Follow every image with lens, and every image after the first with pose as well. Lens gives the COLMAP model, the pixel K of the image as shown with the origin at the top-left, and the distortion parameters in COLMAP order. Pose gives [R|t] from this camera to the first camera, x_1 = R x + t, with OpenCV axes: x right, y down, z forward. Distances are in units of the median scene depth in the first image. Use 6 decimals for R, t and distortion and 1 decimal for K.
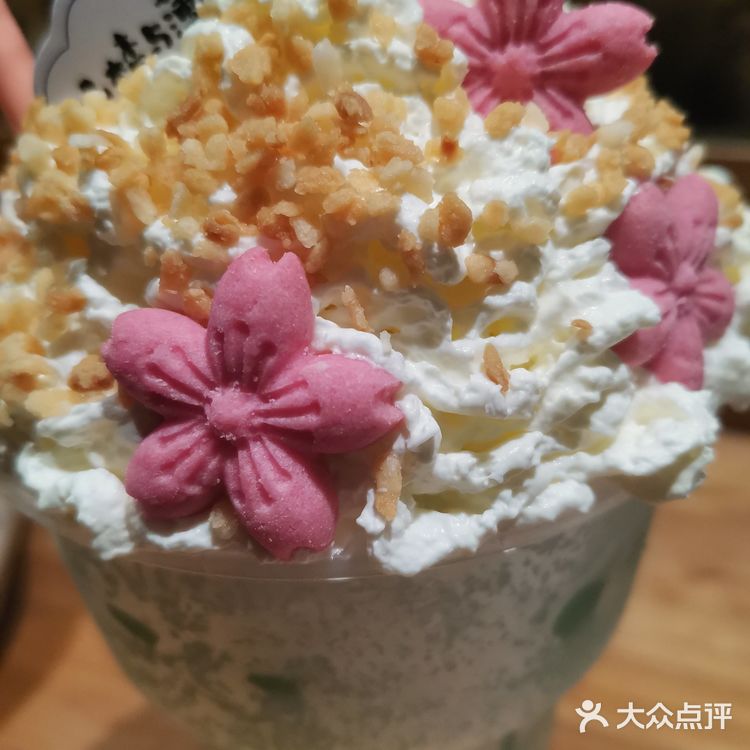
lens RADIAL K [[840.4, 0, 375.0], [0, 840.4, 375.0], [0, 0, 1]] dist [-0.003588, -0.055715]
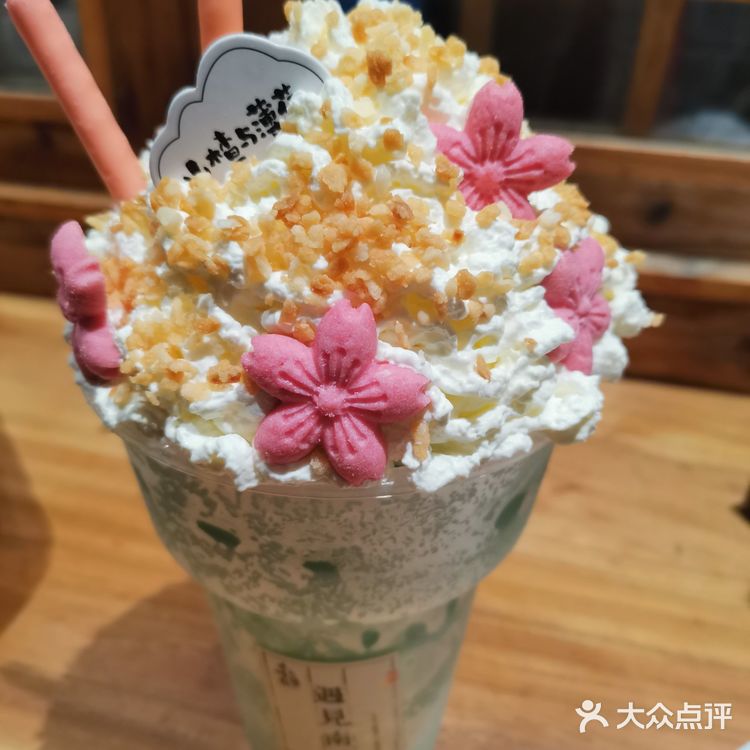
lens RADIAL K [[840.4, 0, 375.0], [0, 840.4, 375.0], [0, 0, 1]] dist [-0.003588, -0.055715]
pose [[0.983388, -0.013105, 0.181043, -0.356173], [-0.003546, 0.995813, 0.091343, -0.142963], [-0.181482, -0.090468, 0.979224, -0.578423]]
